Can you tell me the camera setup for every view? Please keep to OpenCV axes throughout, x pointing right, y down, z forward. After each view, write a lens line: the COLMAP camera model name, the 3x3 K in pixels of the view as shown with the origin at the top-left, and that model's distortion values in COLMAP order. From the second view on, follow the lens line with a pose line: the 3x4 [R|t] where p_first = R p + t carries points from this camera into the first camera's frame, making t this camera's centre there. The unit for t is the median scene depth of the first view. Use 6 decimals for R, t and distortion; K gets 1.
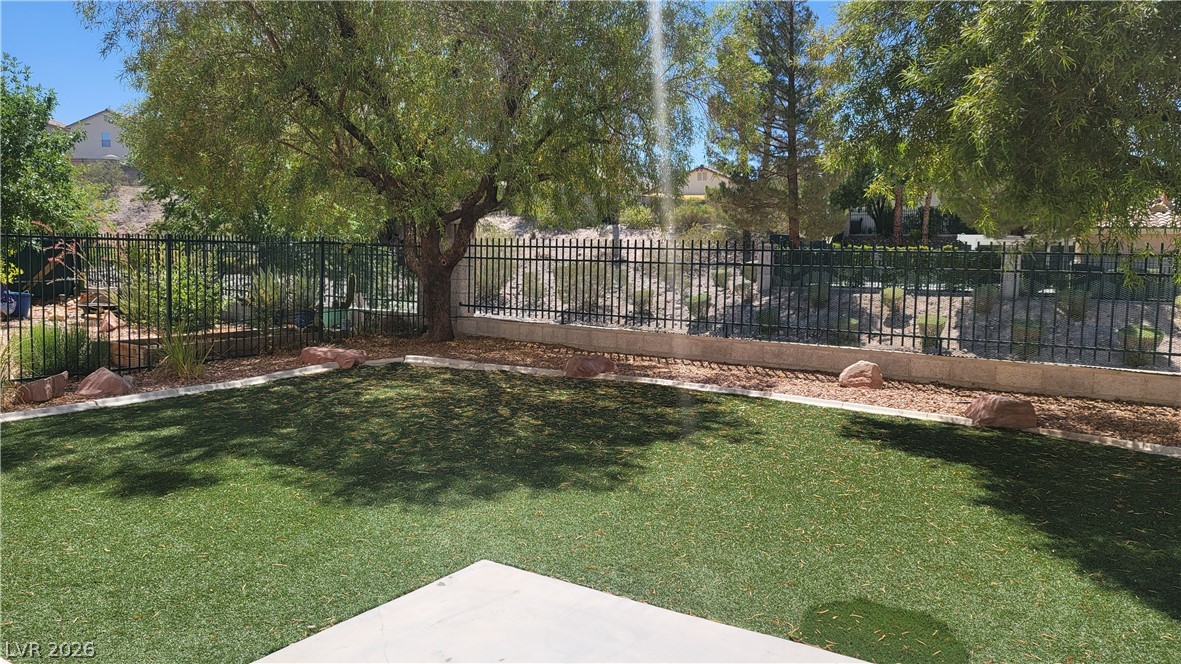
lens RADIAL K [[866.8, 0, 583.9], [0, 866.8, 324.0], [0, 0, 1]] dist [0.072642, -0.031058]
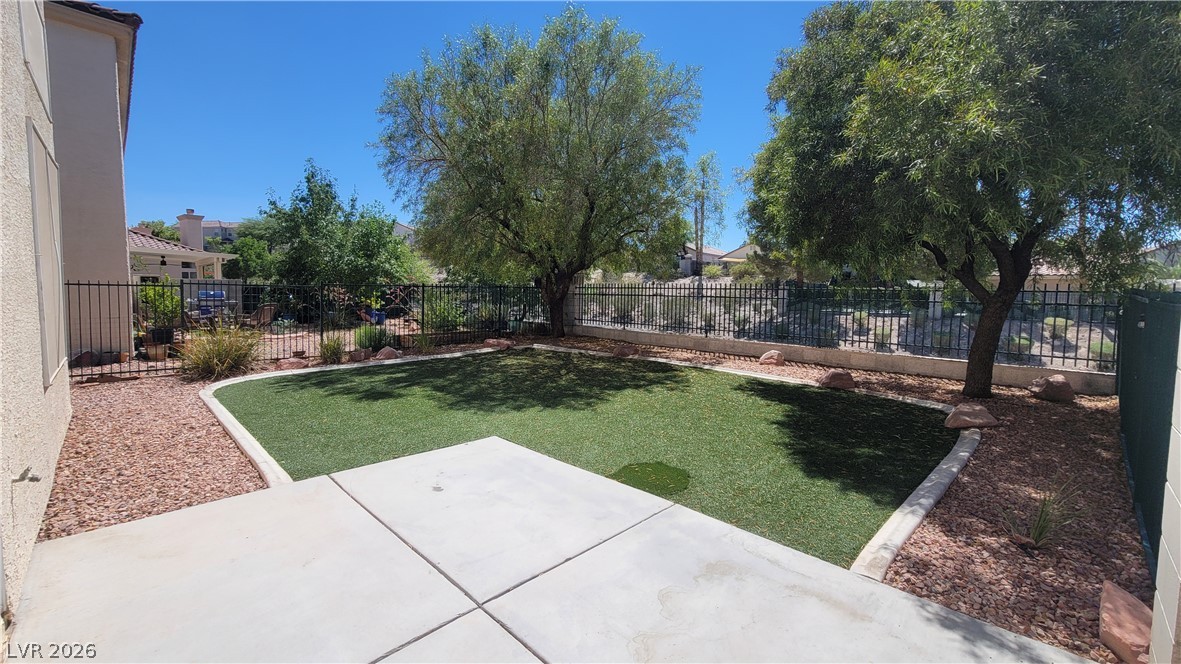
lens RADIAL K [[483.2, 0, 583.4], [0, 483.2, 324.5], [0, 0, 1]] dist [-0.003058, 0.000208]
pose [[0.979406, 0.007726, -0.201754, 0.097730], [-0.010843, 0.999838, -0.014350, 0.005751], [0.201610, 0.016243, 0.979331, -0.027179]]
